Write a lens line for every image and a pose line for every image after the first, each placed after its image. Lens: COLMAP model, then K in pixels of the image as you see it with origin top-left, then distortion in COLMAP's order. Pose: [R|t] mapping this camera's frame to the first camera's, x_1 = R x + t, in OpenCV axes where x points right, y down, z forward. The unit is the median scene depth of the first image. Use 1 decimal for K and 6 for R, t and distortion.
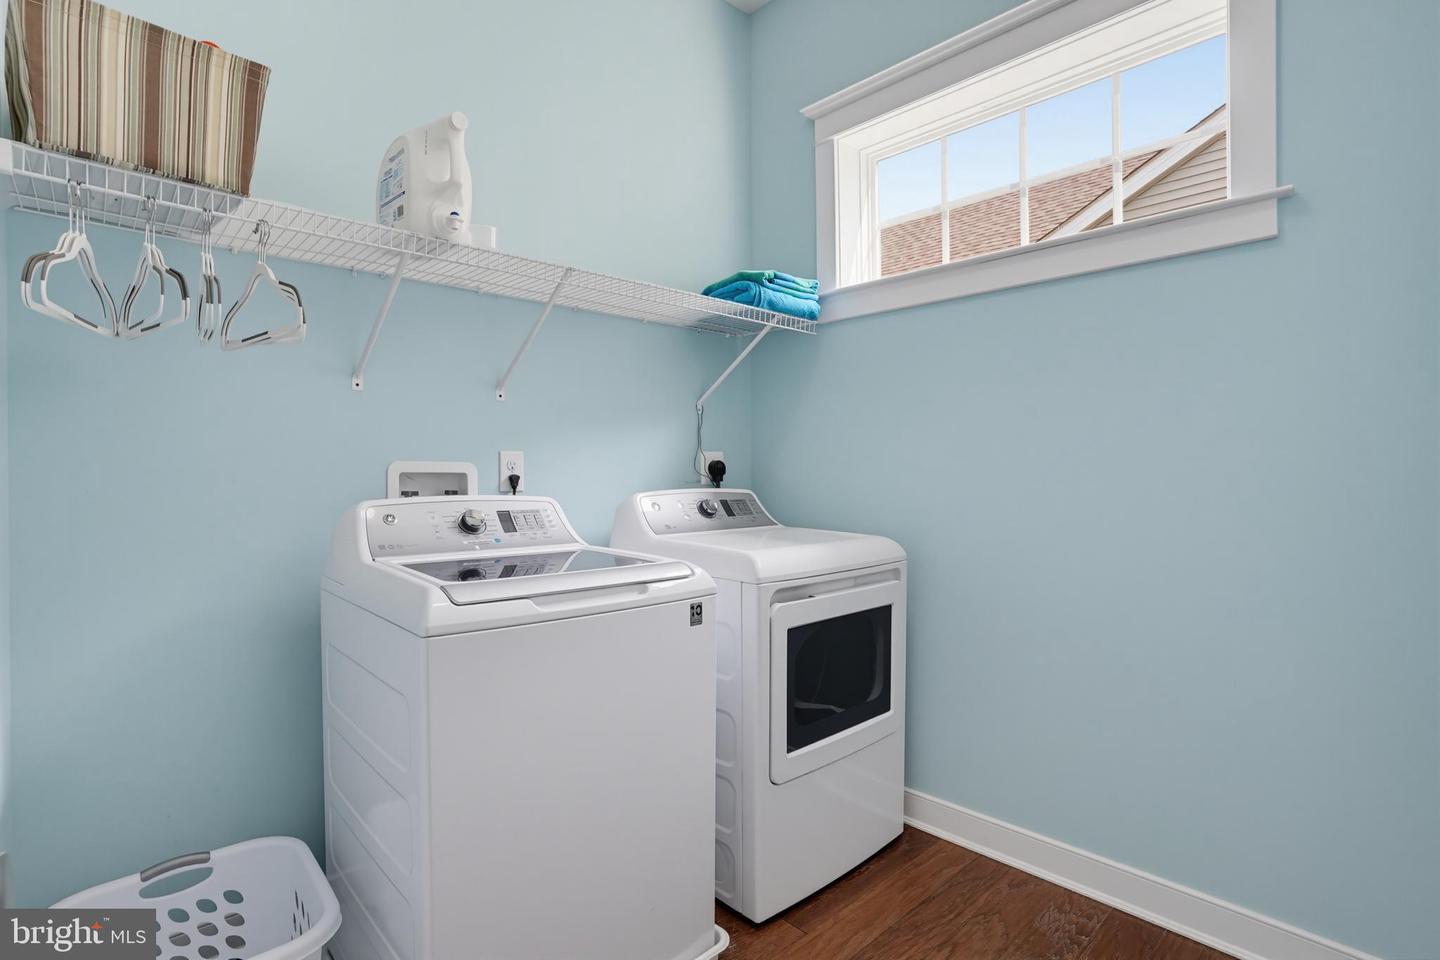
lens RADIAL K [[727.4, 0, 713.2], [0, 727.4, 476.6], [0, 0, 1]] dist [-0.077002, 0.045346]
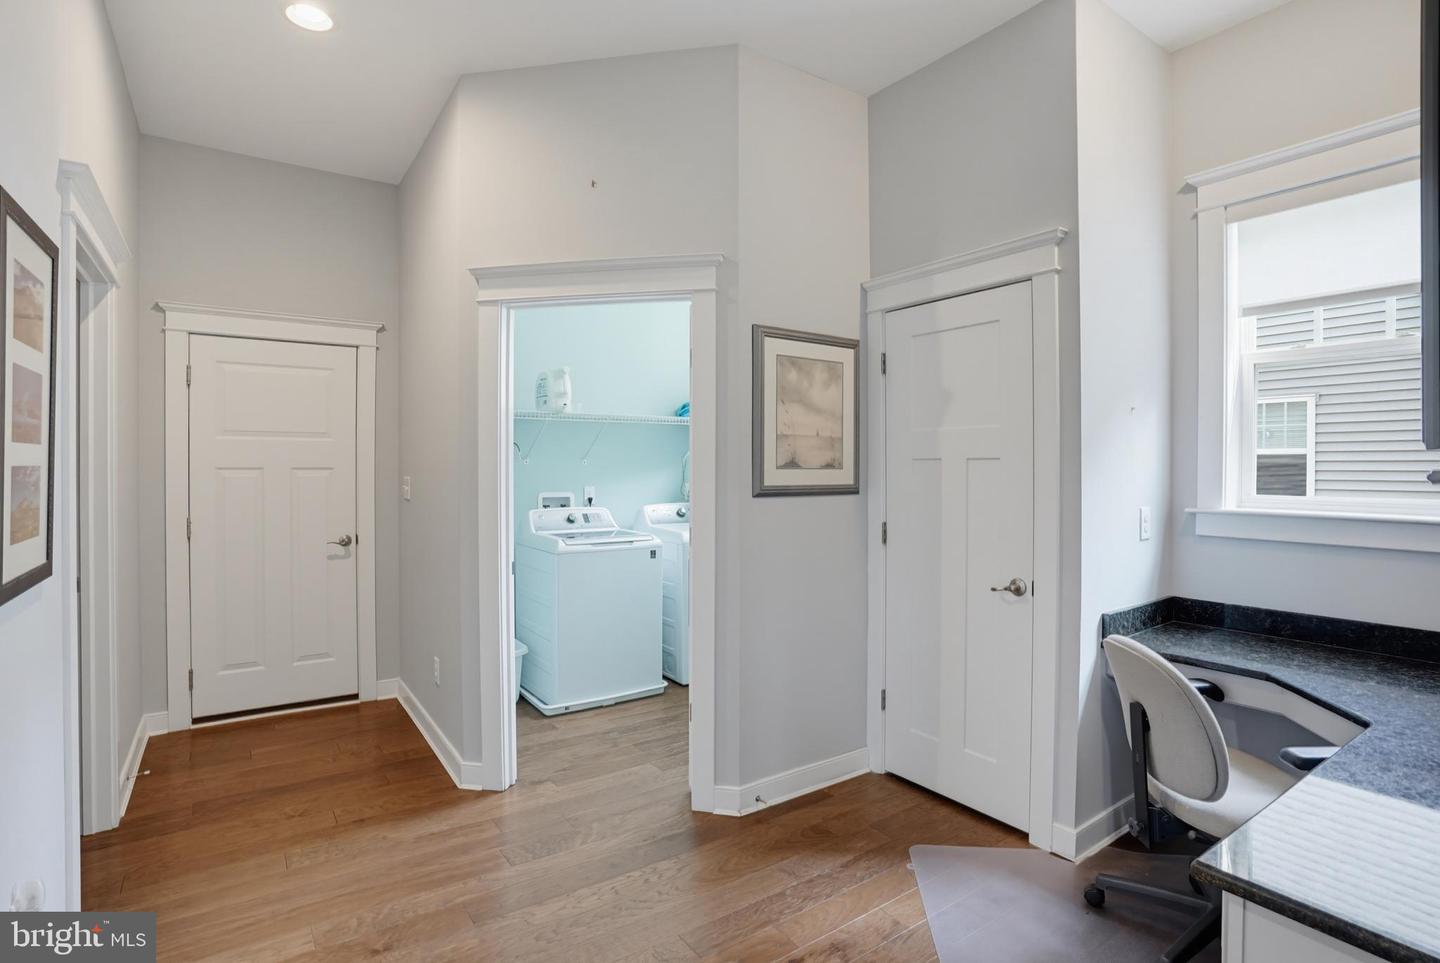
lens RADIAL K [[727.4, 0, 713.2], [0, 727.4, 478.1], [0, 0, 1]] dist [-0.077002, 0.045346]
pose [[0.991381, 0.004187, -0.130946, 0.491388], [-0.002746, 0.999934, 0.011183, -0.109764], [0.130984, -0.010727, 0.991326, -1.461692]]
